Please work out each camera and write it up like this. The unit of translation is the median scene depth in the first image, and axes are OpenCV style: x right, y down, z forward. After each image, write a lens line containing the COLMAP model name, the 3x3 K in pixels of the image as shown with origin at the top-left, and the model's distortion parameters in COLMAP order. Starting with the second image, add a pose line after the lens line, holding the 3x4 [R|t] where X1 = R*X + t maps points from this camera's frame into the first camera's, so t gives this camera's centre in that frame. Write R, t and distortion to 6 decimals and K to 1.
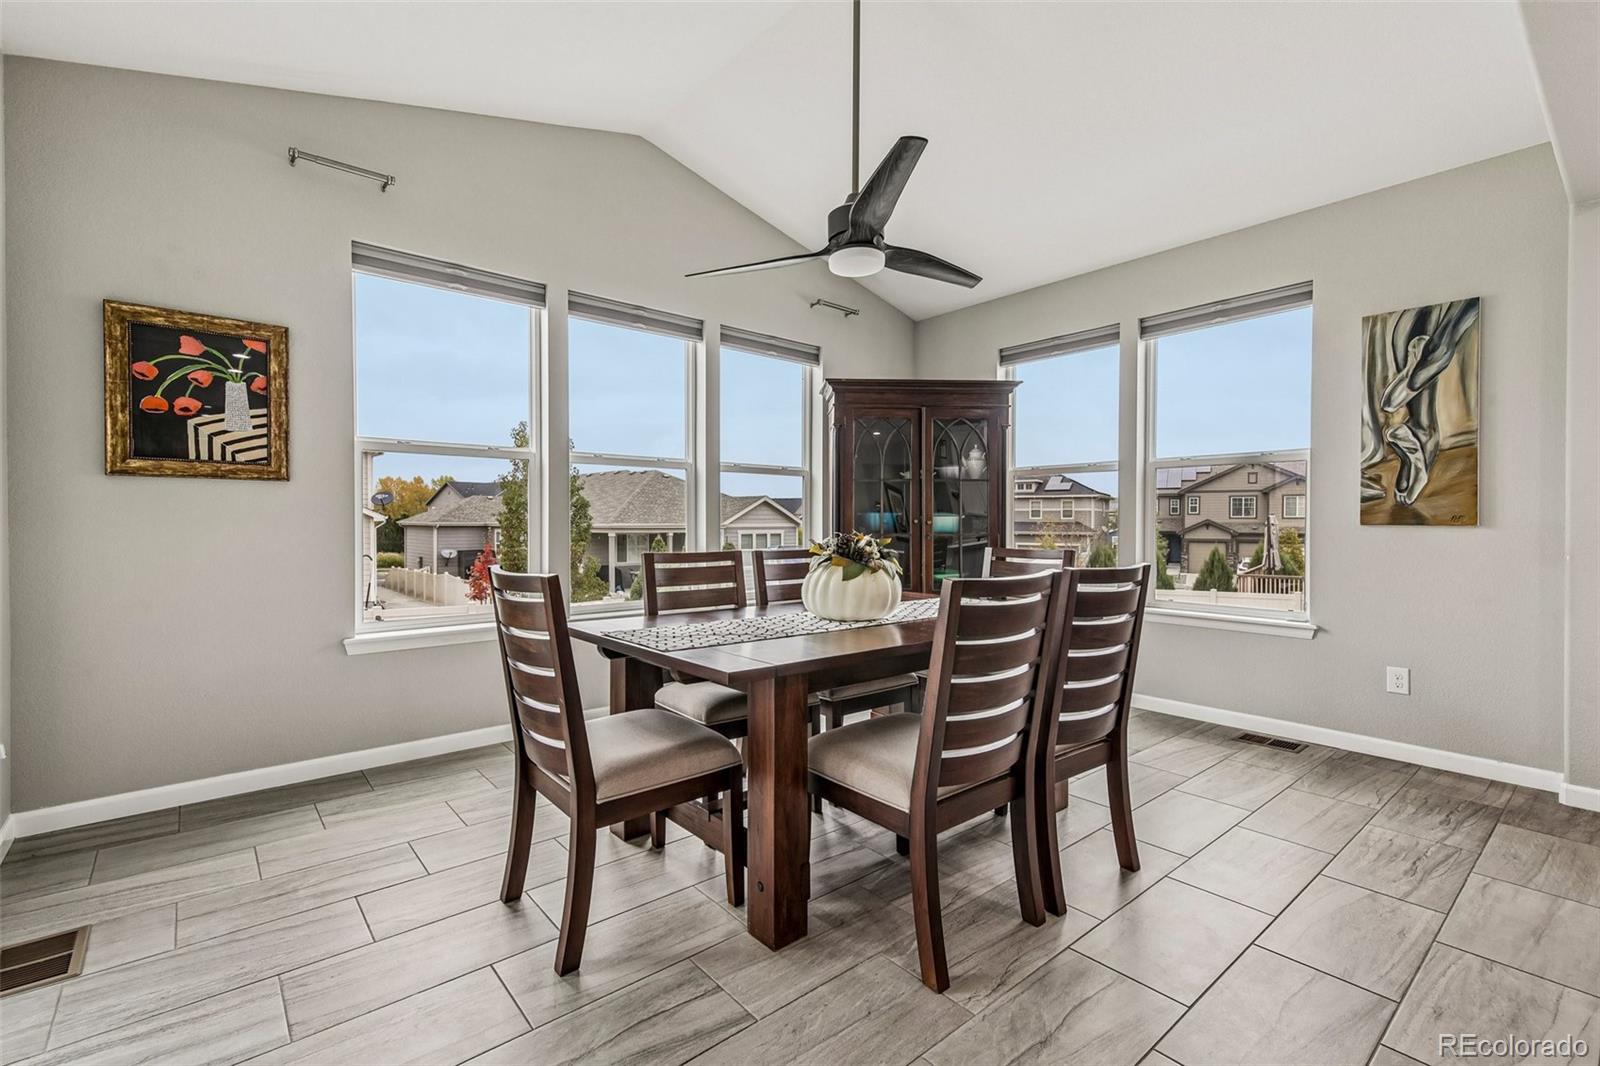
lens RADIAL K [[726.2, 0, 756.5], [0, 726.2, 515.6], [0, 0, 1]] dist [0.010840, -0.005946]
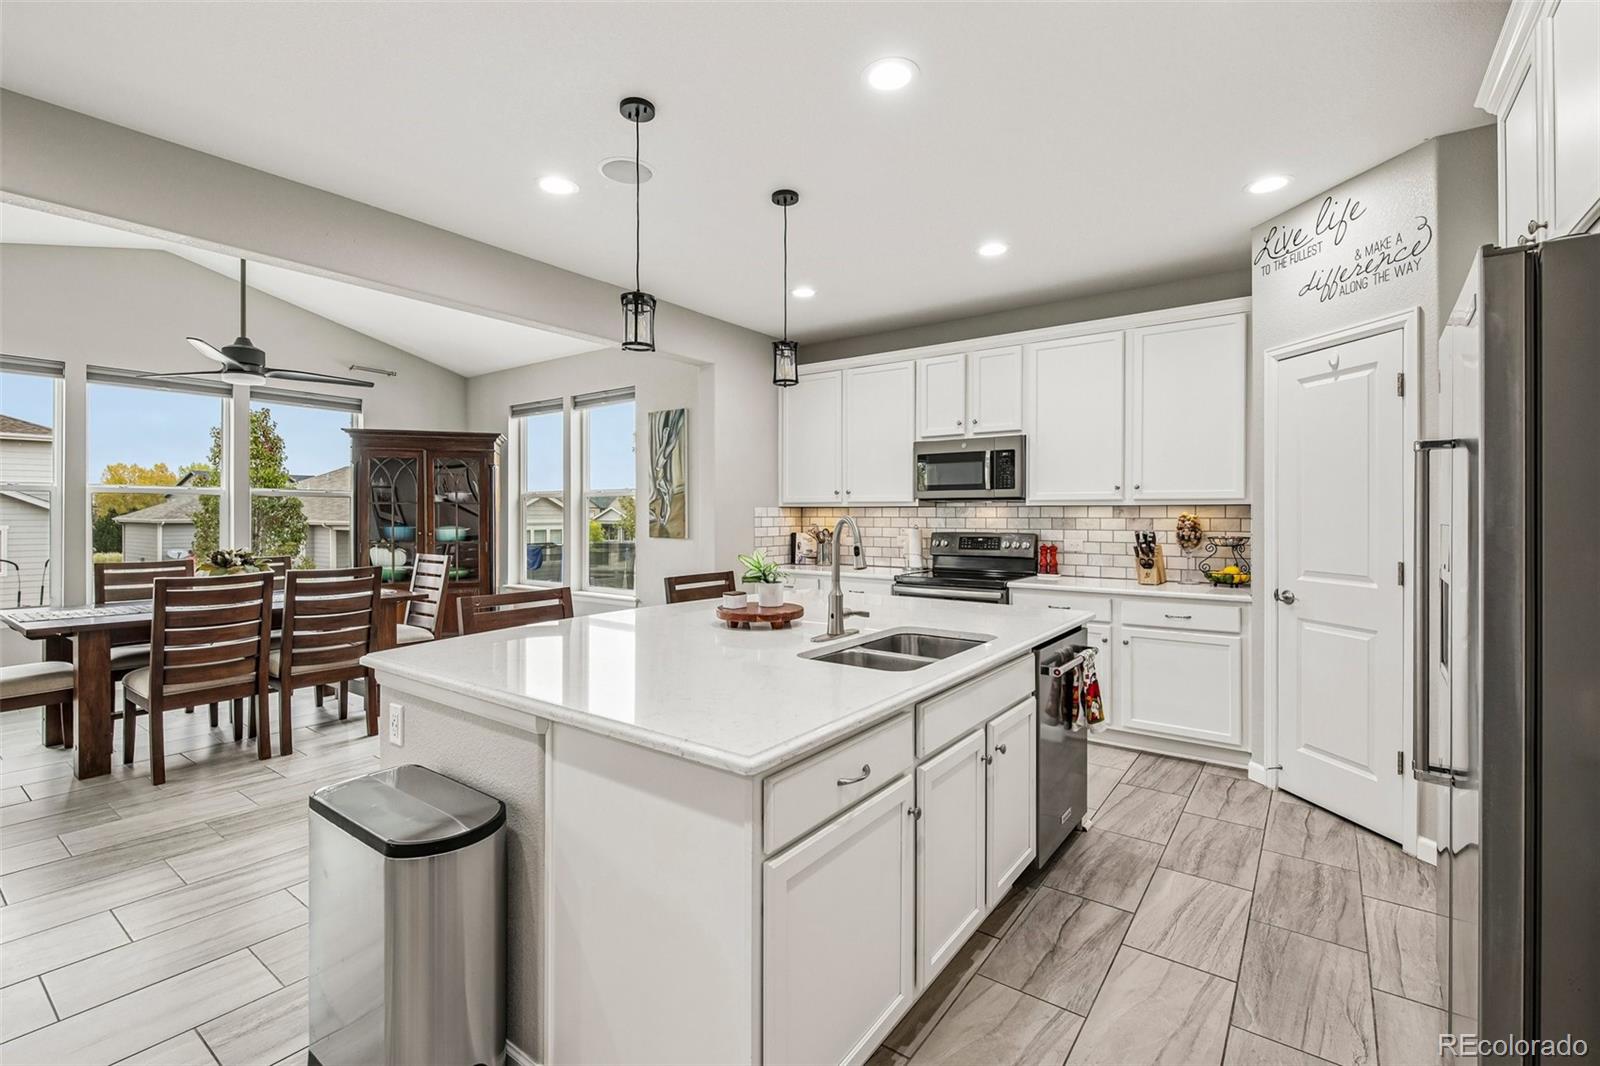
lens RADIAL K [[726.2, 0, 760.6], [0, 726.2, 518.3], [0, 0, 1]] dist [0.010840, -0.005946]
pose [[0.969223, -0.001311, 0.246181, 0.697466], [-0.001851, 0.999919, 0.012610, -0.054460], [-0.246177, -0.012677, 0.969142, -0.693963]]
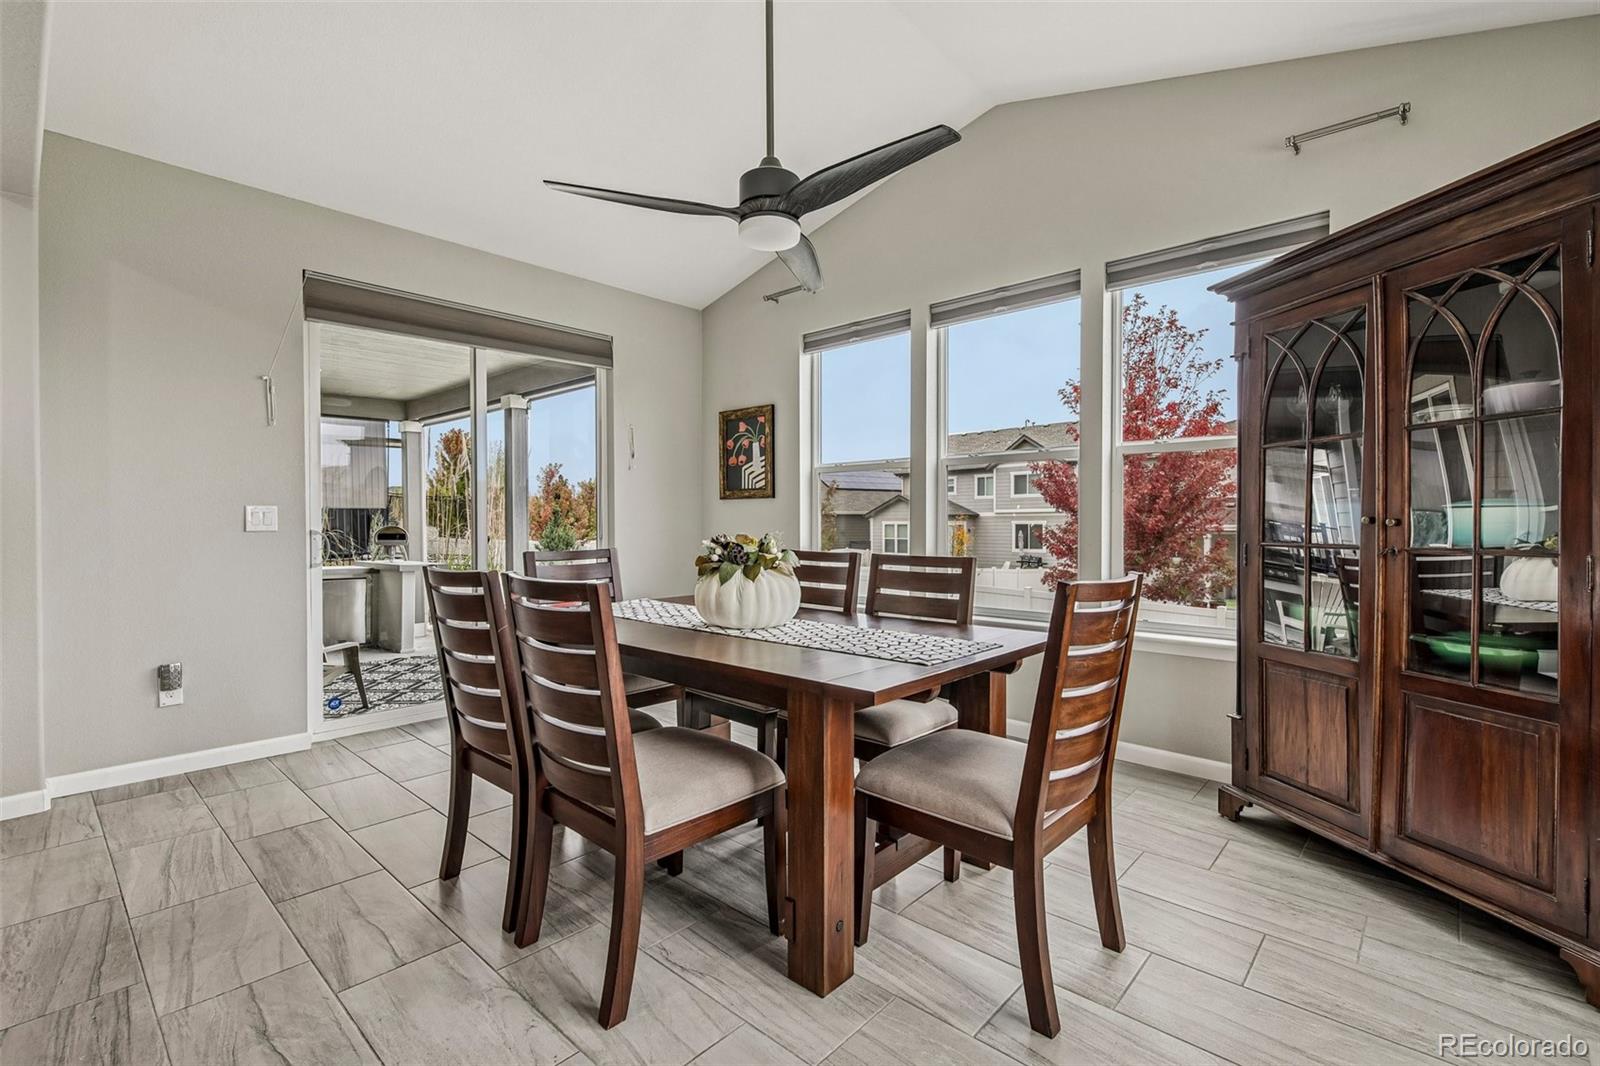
lens RADIAL K [[726.2, 0, 795.0], [0, 726.2, 536.1], [0, 0, 1]] dist [0.010840, -0.005946]
pose [[0.133206, 0.016384, -0.990953, 0.855792], [0.010382, 0.999785, 0.017926, 0.006277], [0.991034, -0.012675, 0.133007, 0.737761]]
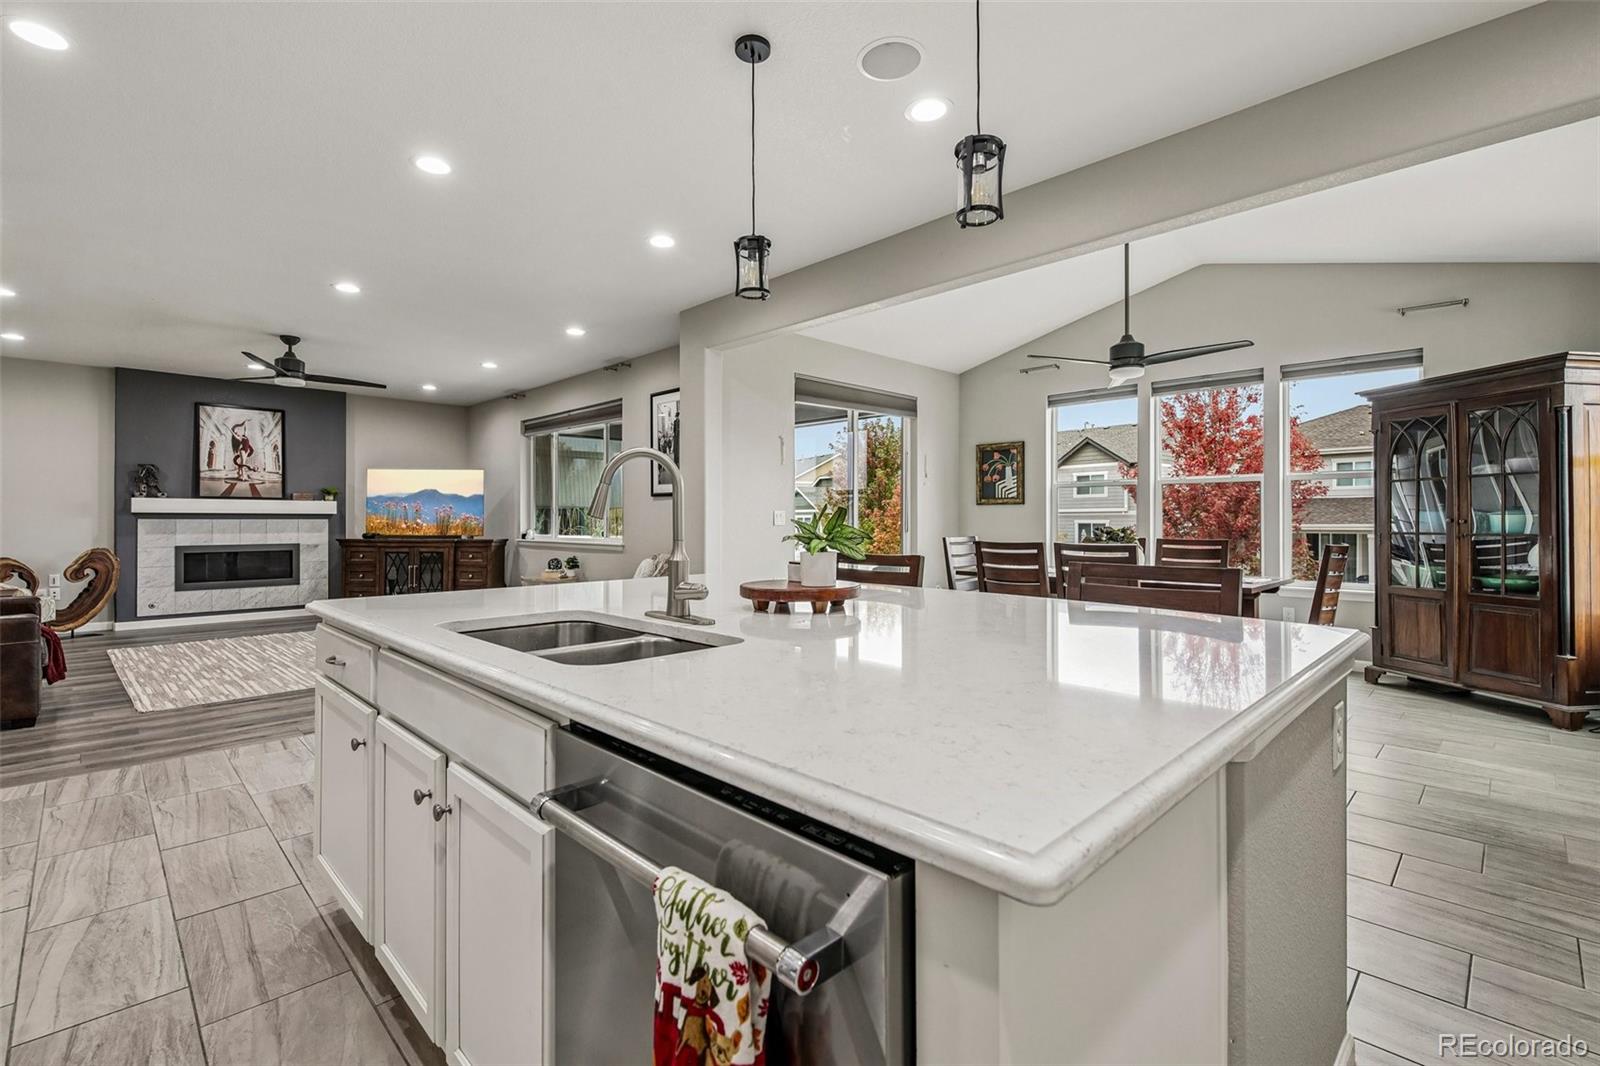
lens RADIAL K [[726.2, 0, 792.6], [0, 726.2, 517.0], [0, 0, 1]] dist [0.010840, -0.005946]
pose [[0.079300, -0.007054, -0.996826, 1.502324], [0.006753, 0.999956, -0.006538, 0.002892], [0.996828, -0.006213, 0.079344, 0.039244]]
